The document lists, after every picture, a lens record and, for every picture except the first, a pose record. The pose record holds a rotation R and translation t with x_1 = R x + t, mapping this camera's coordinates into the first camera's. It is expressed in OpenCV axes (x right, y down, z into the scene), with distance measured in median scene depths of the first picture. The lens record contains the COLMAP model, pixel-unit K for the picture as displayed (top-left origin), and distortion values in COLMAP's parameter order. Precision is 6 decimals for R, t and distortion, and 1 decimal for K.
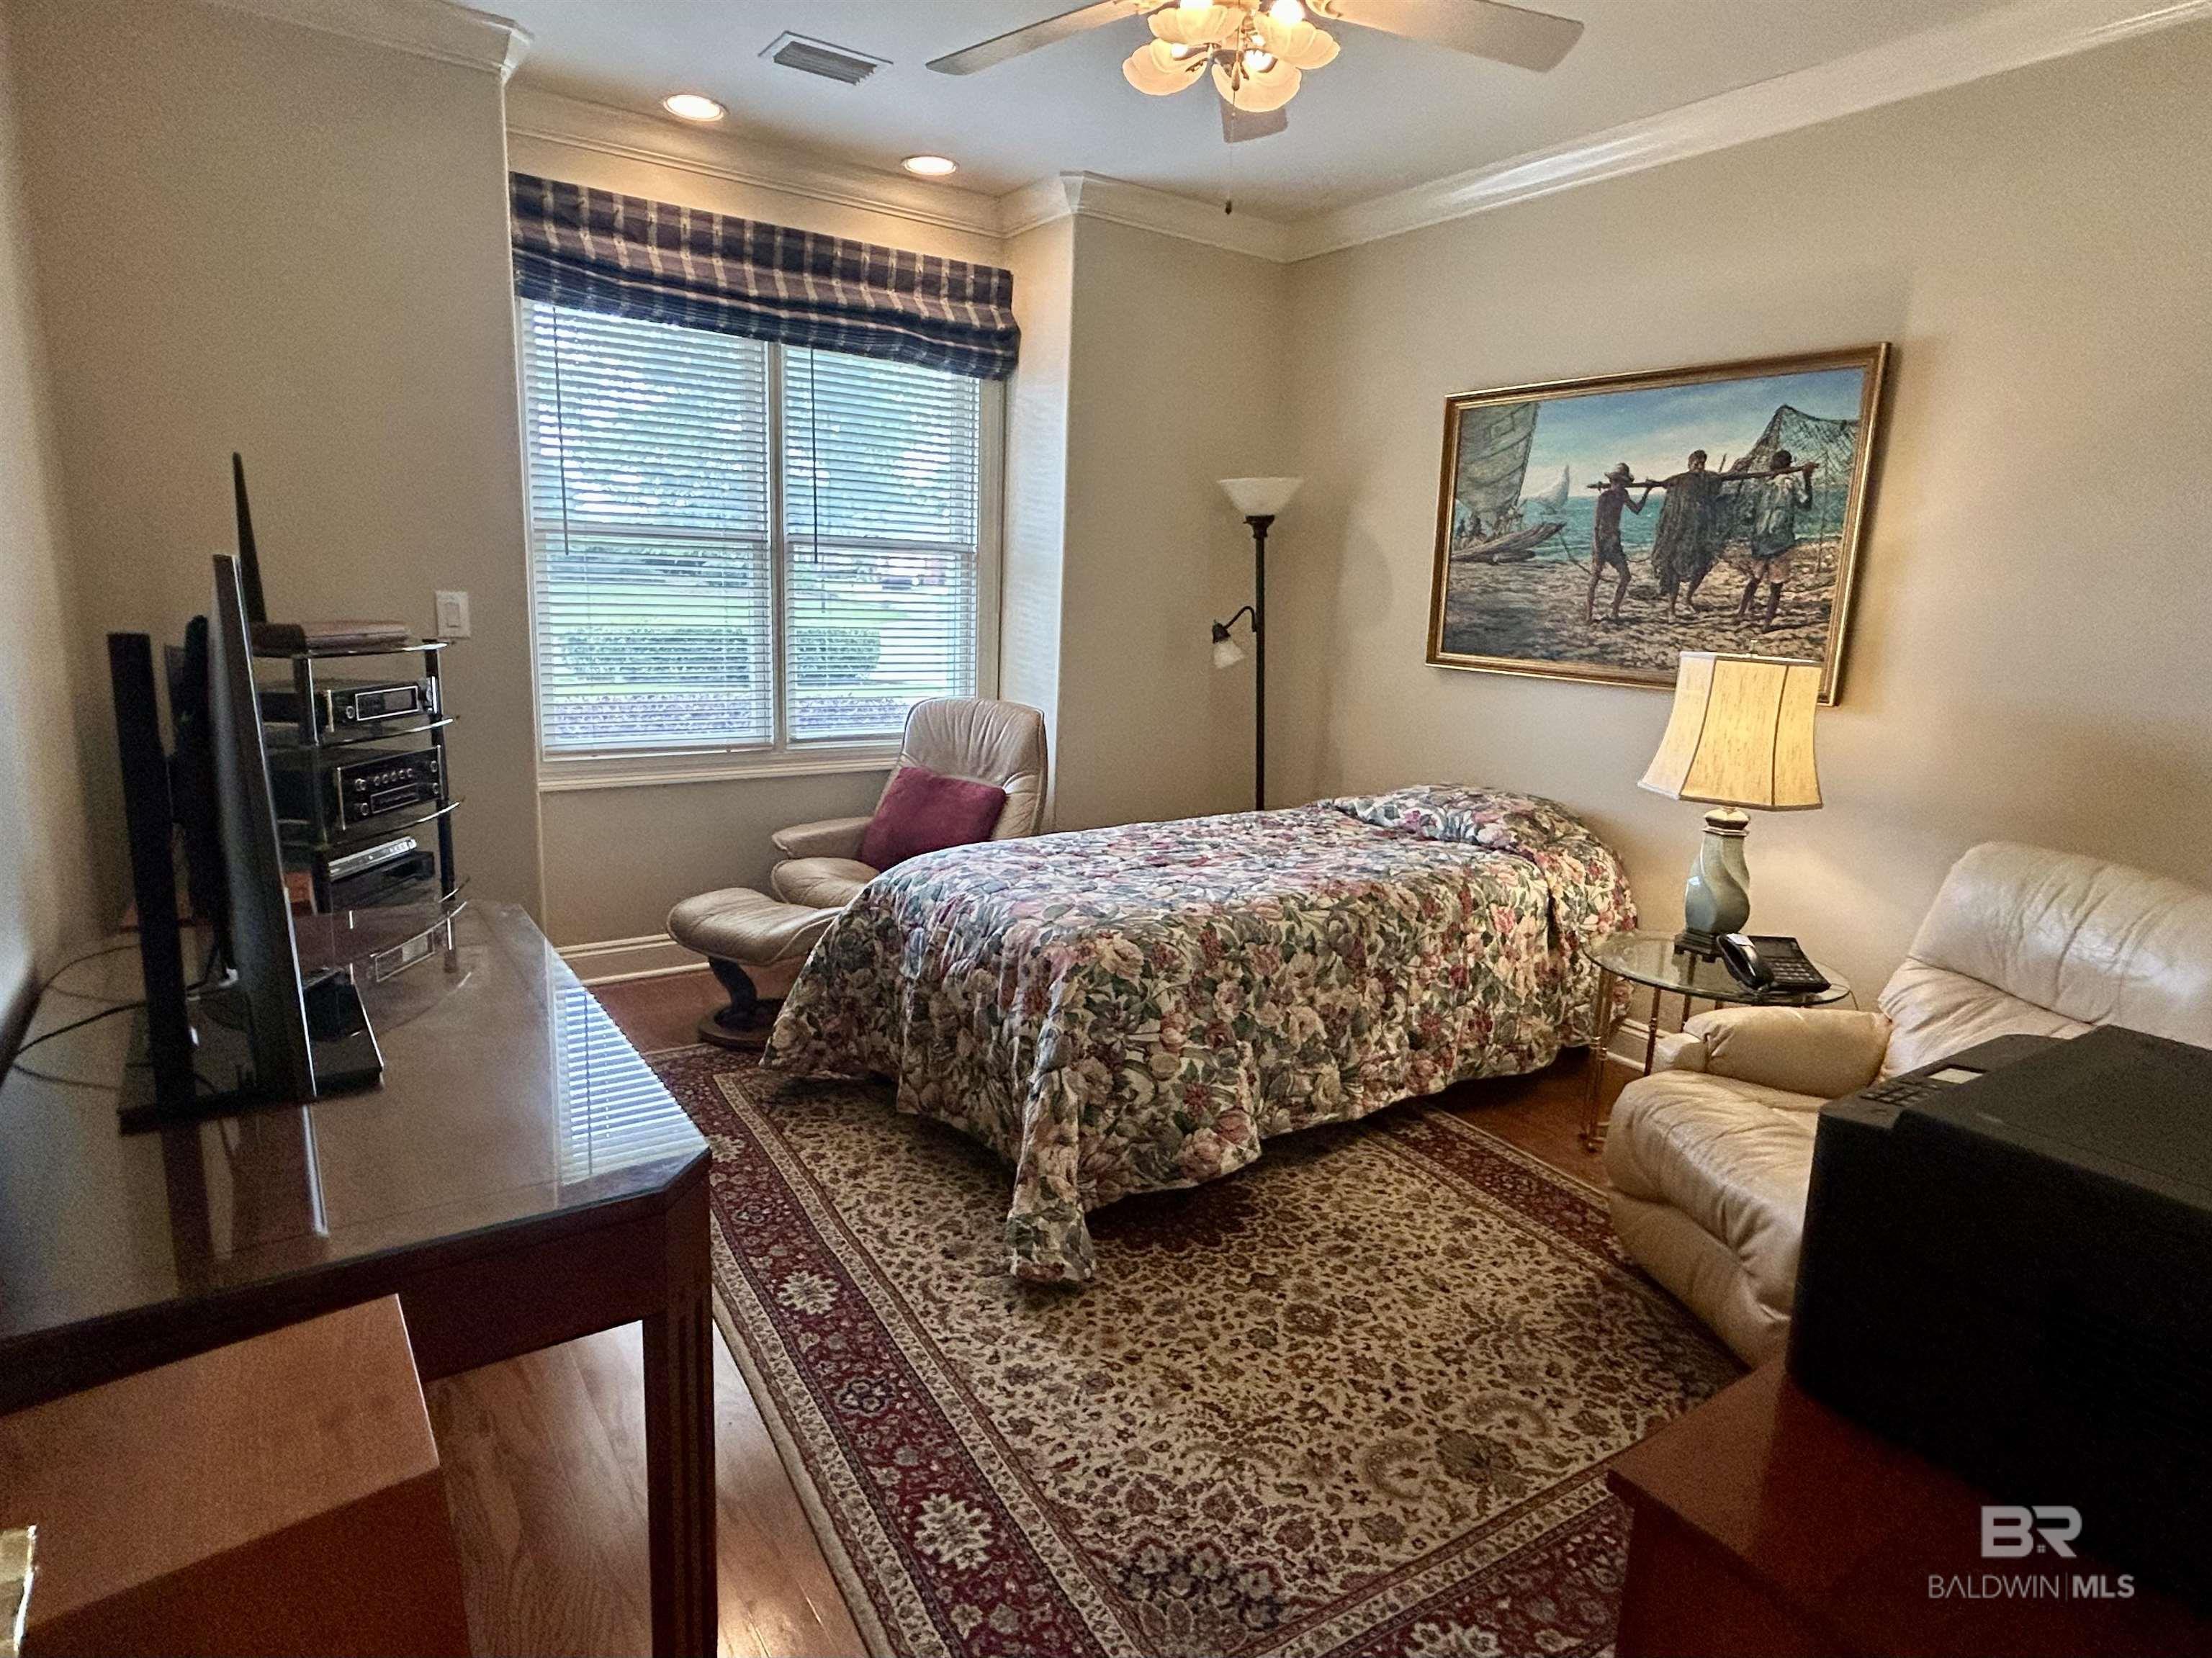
lens RADIAL K [[1222.6, 0, 1105.6], [0, 1222.6, 824.9], [0, 0, 1]] dist [-0.002966, -0.000080]
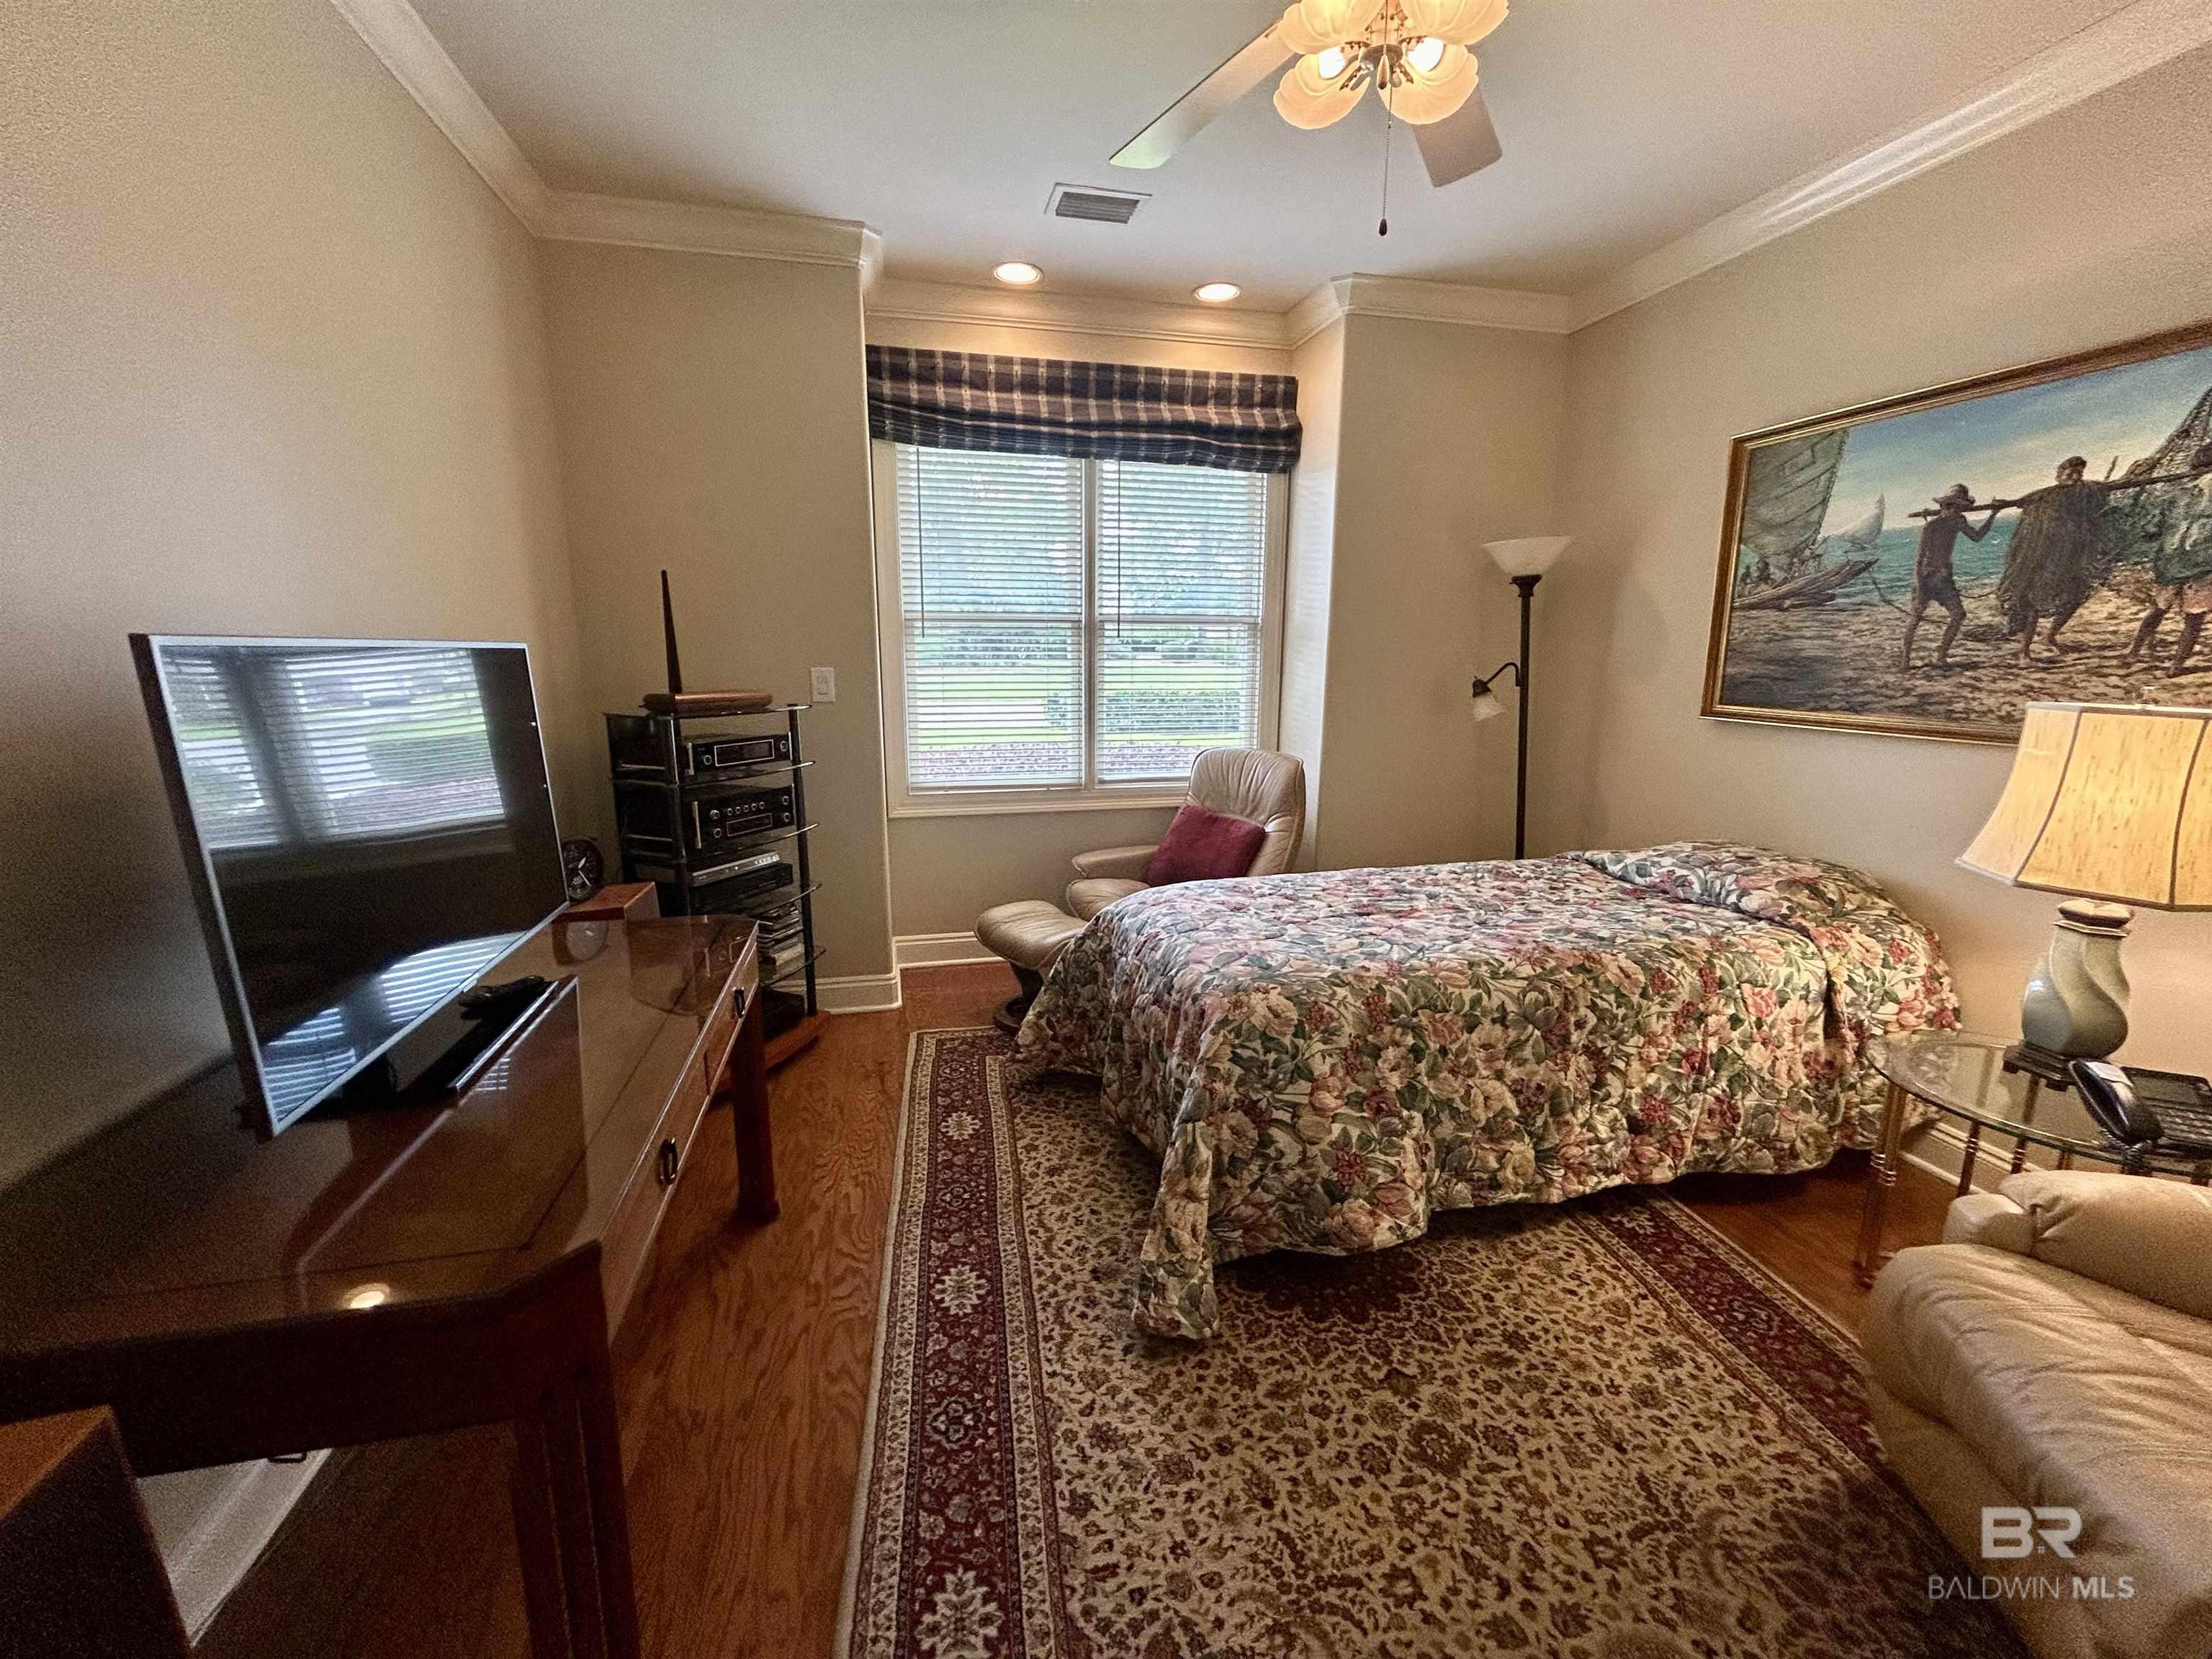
lens RADIAL K [[906.1, 0, 1105.6], [0, 906.1, 827.2], [0, 0, 1]] dist [-0.001858, 0.001805]
pose [[0.927545, 0.040002, -0.371564, 0.127993], [-0.042803, 0.999083, 0.000711, -0.032716], [0.371252, 0.015245, 0.928407, 0.212081]]
